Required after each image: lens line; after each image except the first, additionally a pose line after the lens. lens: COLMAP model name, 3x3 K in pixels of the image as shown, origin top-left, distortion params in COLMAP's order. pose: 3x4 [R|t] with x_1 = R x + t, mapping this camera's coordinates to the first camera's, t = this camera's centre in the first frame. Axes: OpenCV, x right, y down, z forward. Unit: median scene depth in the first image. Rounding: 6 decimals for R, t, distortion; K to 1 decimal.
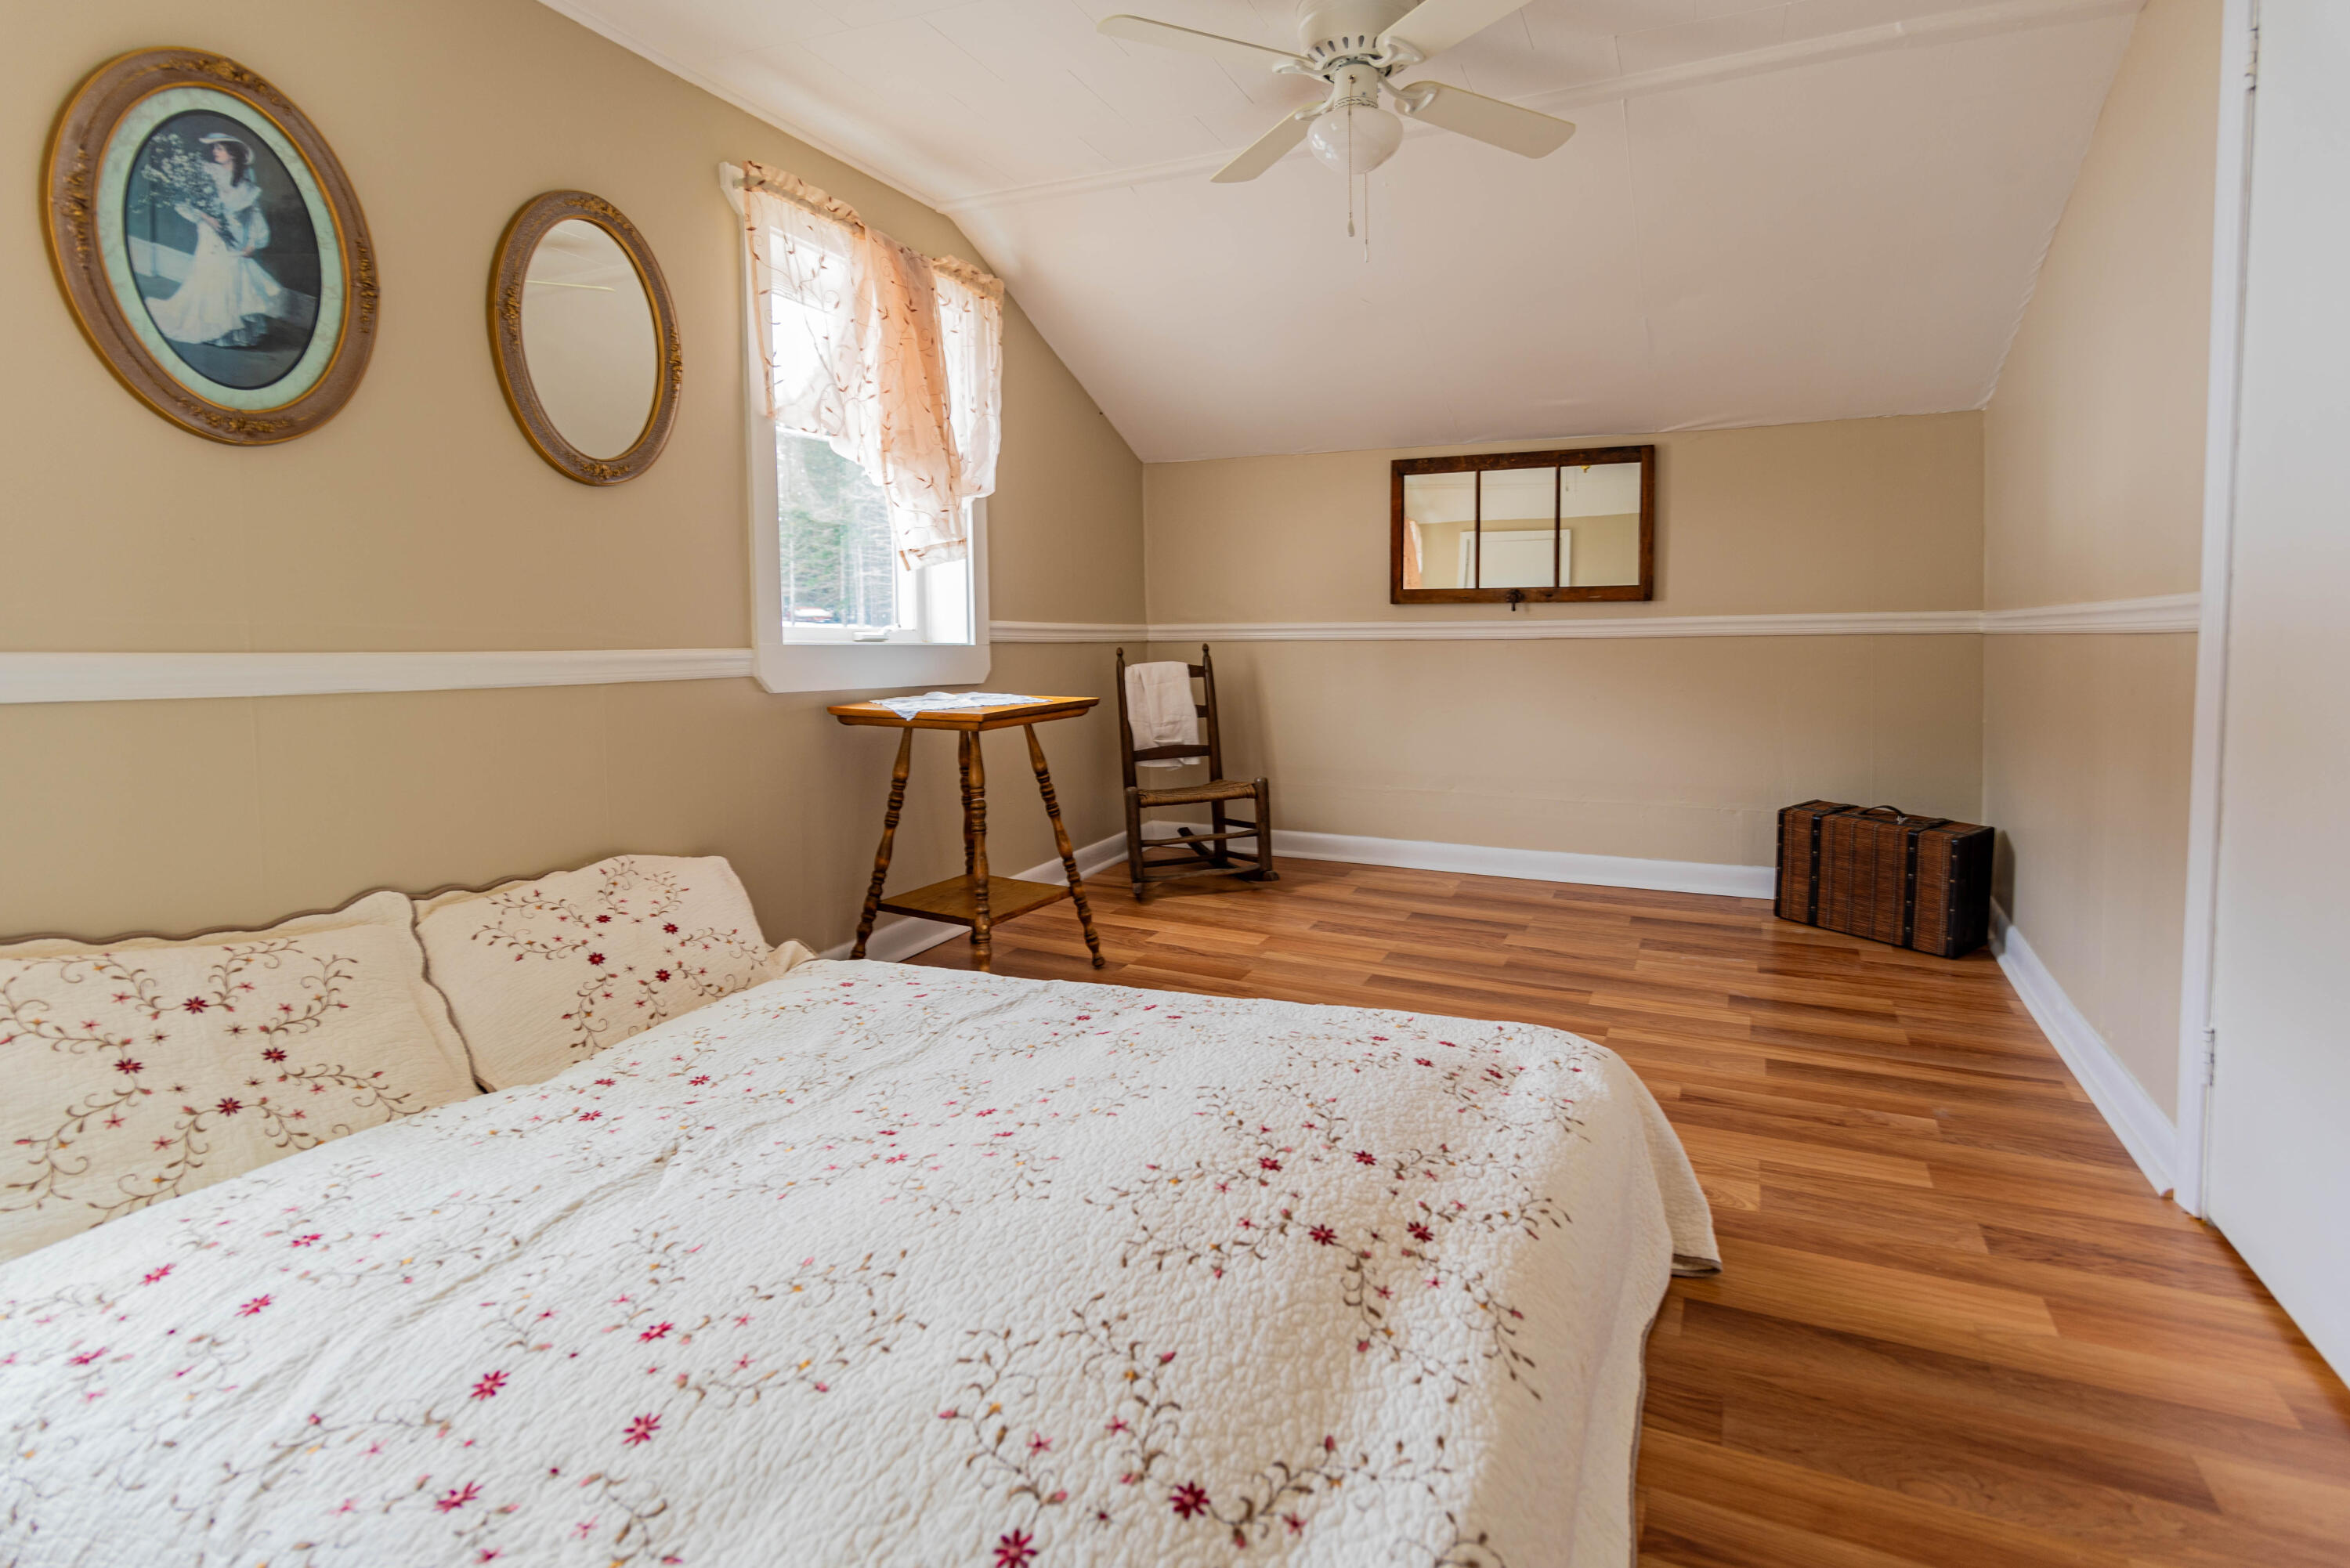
lens RADIAL K [[1206.5, 0, 1170.9], [0, 1206.5, 692.4], [0, 0, 1]] dist [0.001756, -0.000189]
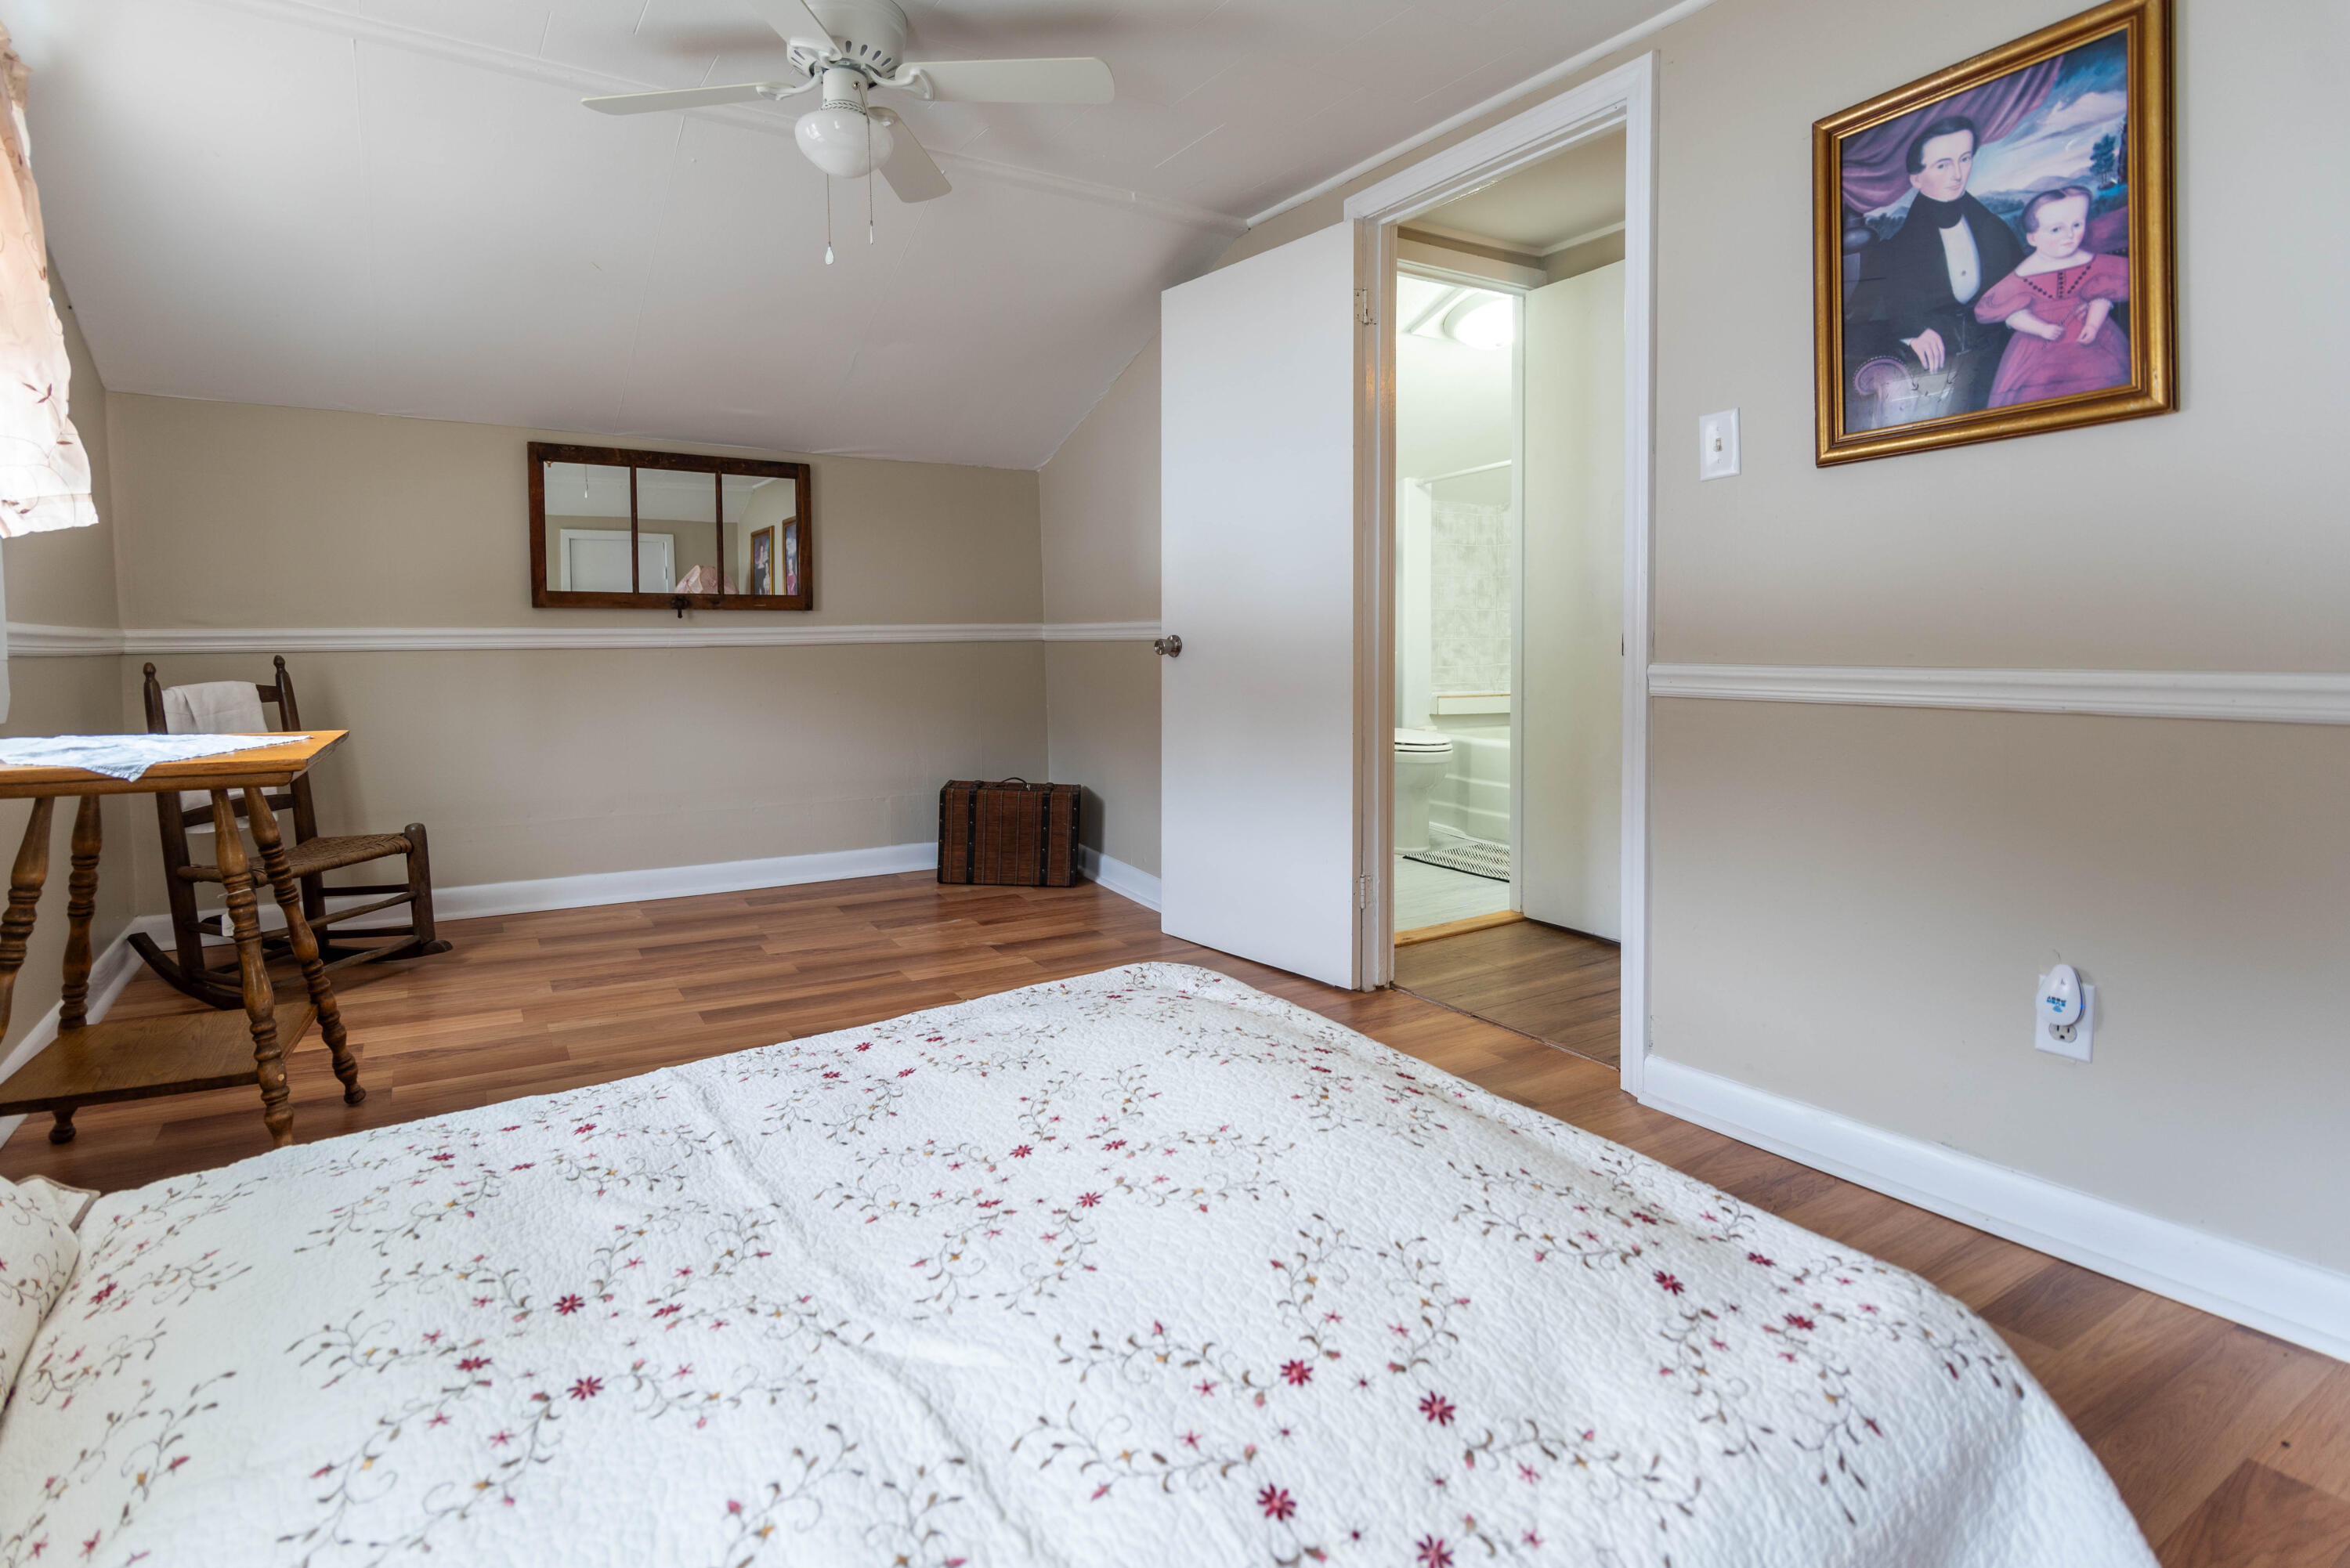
lens RADIAL K [[1176.4, 0, 1268.2], [0, 1176.4, 670.0], [0, 0, 1]] dist [0.000337, -0.000513]
pose [[0.516988, -0.022332, 0.855701, -0.305395], [0.044712, 0.998999, -0.000942, -0.004869], [-0.854824, 0.038747, 0.517470, 0.131373]]
